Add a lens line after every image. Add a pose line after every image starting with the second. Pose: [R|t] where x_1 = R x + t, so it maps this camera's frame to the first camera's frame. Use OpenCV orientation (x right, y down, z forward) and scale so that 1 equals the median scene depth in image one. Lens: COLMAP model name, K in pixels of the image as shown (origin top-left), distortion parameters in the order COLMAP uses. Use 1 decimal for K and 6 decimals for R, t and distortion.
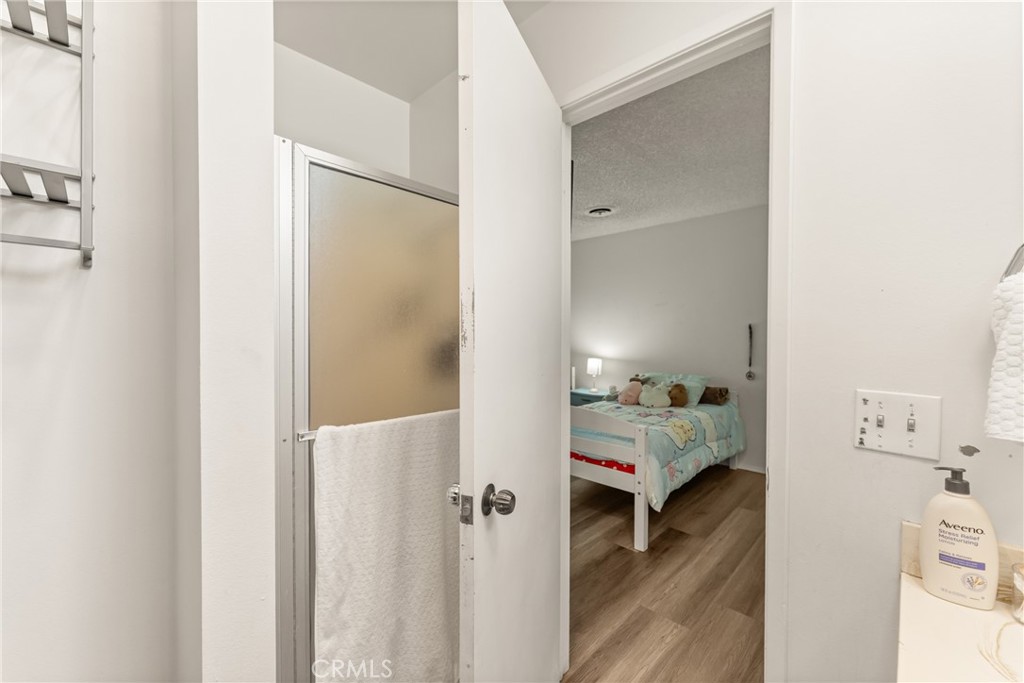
lens RADIAL K [[408.1, 0, 511.0], [0, 408.1, 340.6], [0, 0, 1]] dist [-0.001727, -0.000160]
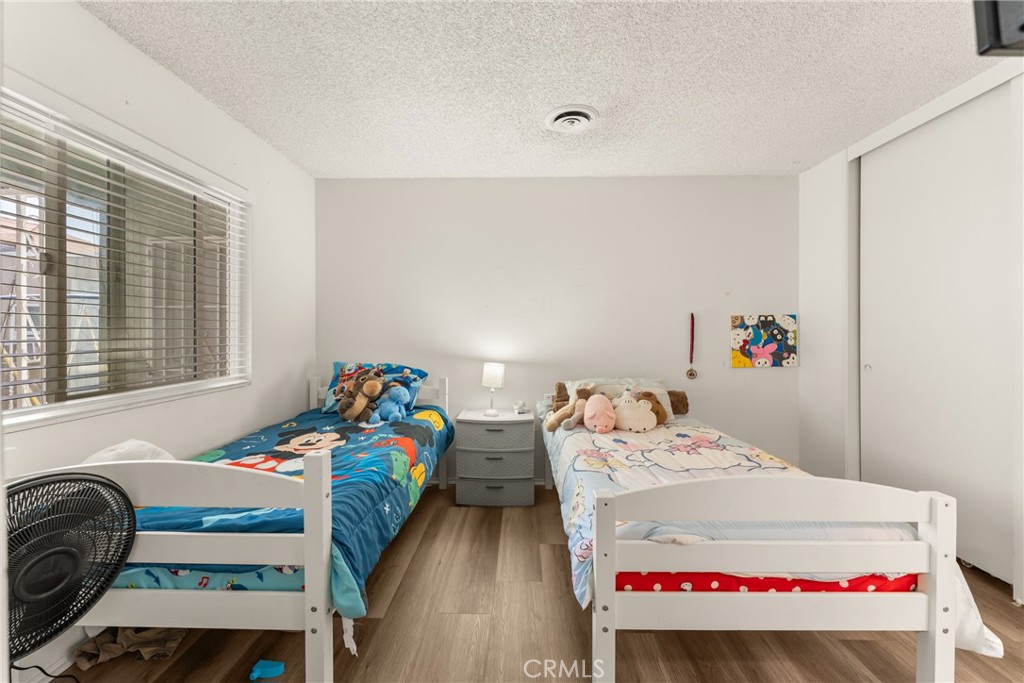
lens RADIAL K [[408.1, 0, 513.5], [0, 408.1, 335.1], [0, 0, 1]] dist [-0.001727, -0.000160]
pose [[0.733894, -0.008428, 0.679211, -0.263359], [0.013624, 0.999905, -0.002314, 0.001973], [-0.679127, 0.010952, 0.733939, 0.628943]]
